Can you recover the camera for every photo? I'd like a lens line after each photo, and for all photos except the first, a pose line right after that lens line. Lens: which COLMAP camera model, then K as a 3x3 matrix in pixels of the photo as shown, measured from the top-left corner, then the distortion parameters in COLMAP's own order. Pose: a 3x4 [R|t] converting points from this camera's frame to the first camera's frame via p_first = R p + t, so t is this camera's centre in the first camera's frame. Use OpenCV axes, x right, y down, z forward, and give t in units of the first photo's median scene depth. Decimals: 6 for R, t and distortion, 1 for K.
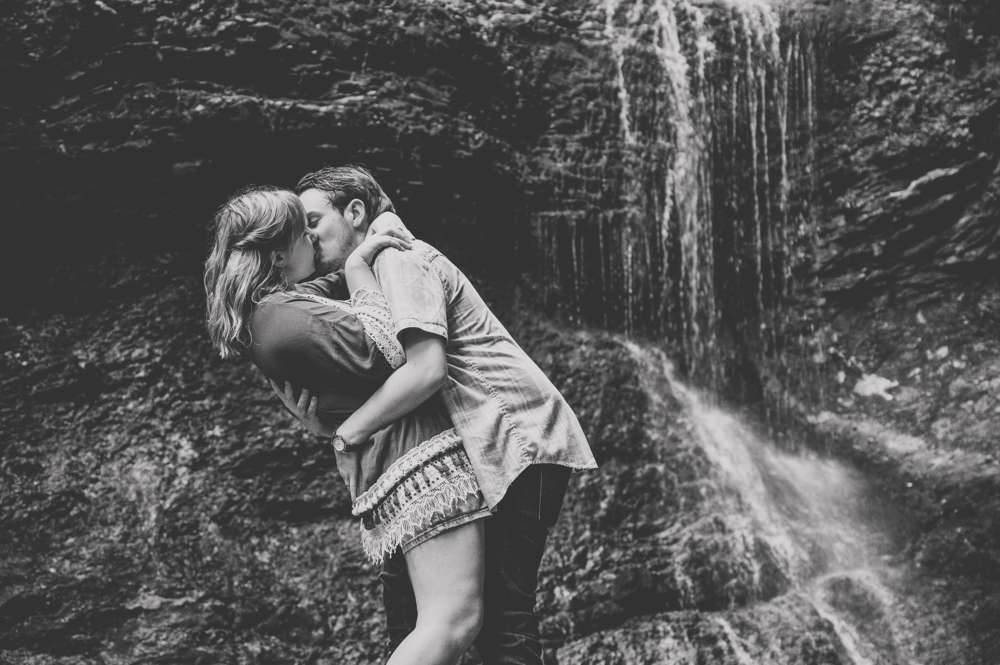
lens RADIAL K [[1670.1, 0, 500.0], [0, 1670.1, 332.5], [0, 0, 1]] dist [0.031447, 0.059084]
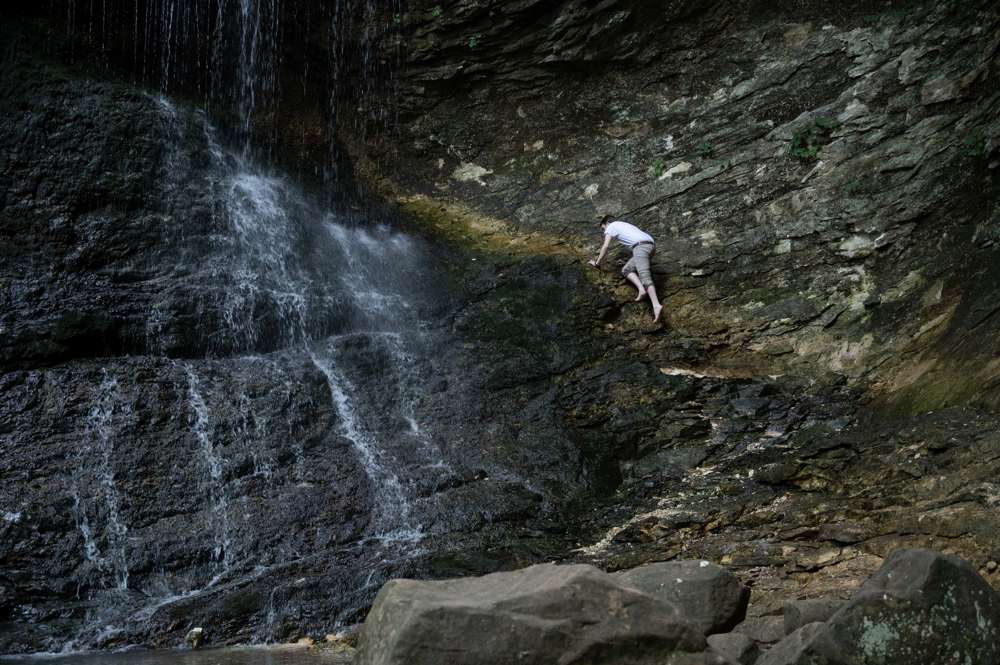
lens RADIAL K [[1212.3, 0, 485.2], [0, 1212.3, 337.4], [0, 0, 1]] dist [0.012721, 0.031379]
pose [[0.999055, 0.036675, 0.023344, 0.274681], [-0.039015, 0.993245, 0.109284, 0.064722], [-0.019179, -0.110091, 0.993736, 0.263206]]
